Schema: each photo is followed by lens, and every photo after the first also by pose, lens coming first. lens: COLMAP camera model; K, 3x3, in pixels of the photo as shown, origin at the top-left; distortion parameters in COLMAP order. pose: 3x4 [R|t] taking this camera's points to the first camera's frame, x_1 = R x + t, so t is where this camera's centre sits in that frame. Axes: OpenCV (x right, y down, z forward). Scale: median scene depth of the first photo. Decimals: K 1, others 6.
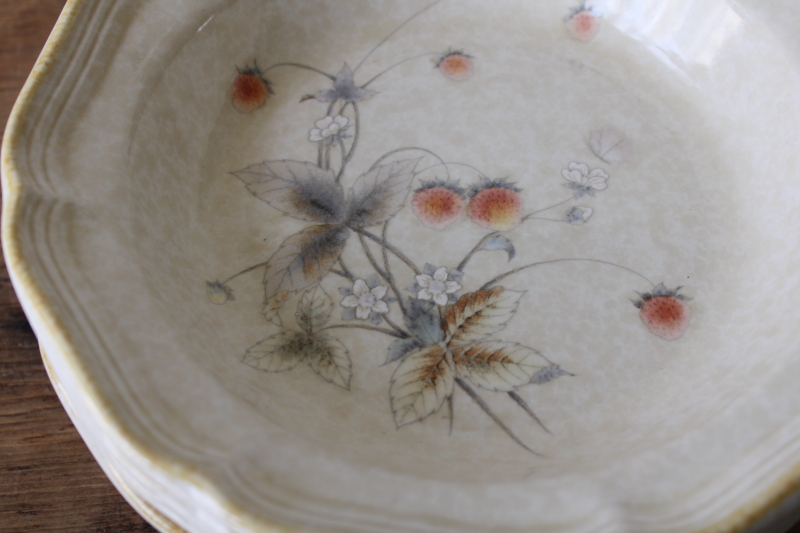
lens RADIAL K [[1200.1, 0, 397.9], [0, 1200.1, 264.6], [0, 0, 1]] dist [-0.032561, 0.000000]
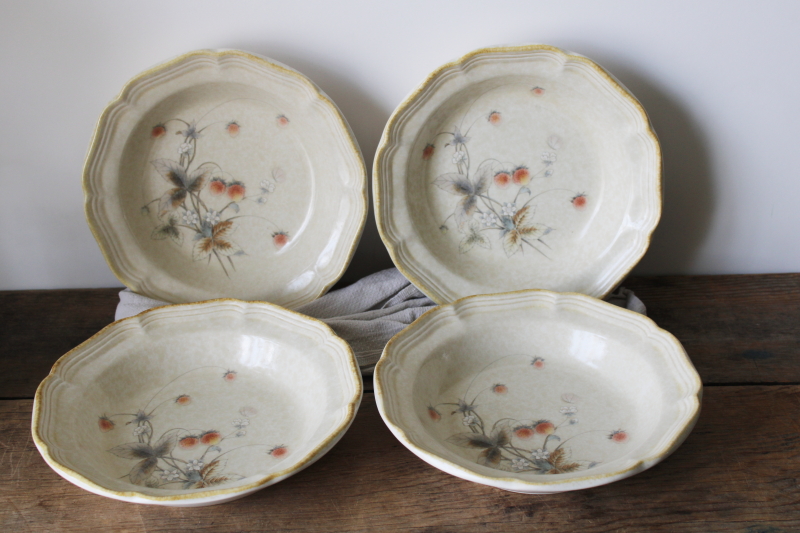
lens RADIAL K [[1200.1, 0, 404.7], [0, 1200.1, 265.9], [0, 0, 1]] dist [-0.032561, 0.000000]
pose [[0.966022, -0.236171, -0.104997, 0.062091], [0.234214, 0.628131, 0.742021, -2.236134], [-0.109292, -0.741400, 0.662103, -1.147315]]
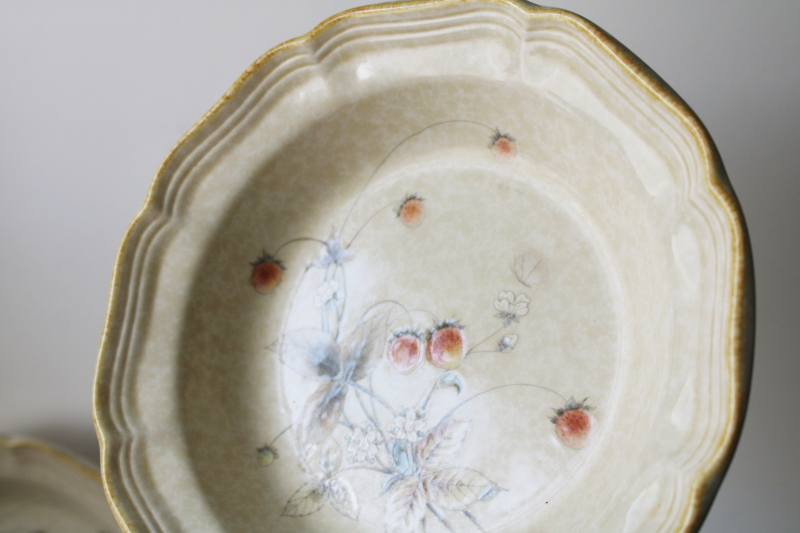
lens RADIAL K [[1200.1, 0, 398.5], [0, 1200.1, 271.0], [0, 0, 1]] dist [-0.032561, 0.000000]
pose [[0.892672, -0.196294, -0.405715, 0.566559], [0.298007, 0.932384, 0.204579, -0.396636], [0.338125, -0.303528, 0.890810, -0.114820]]
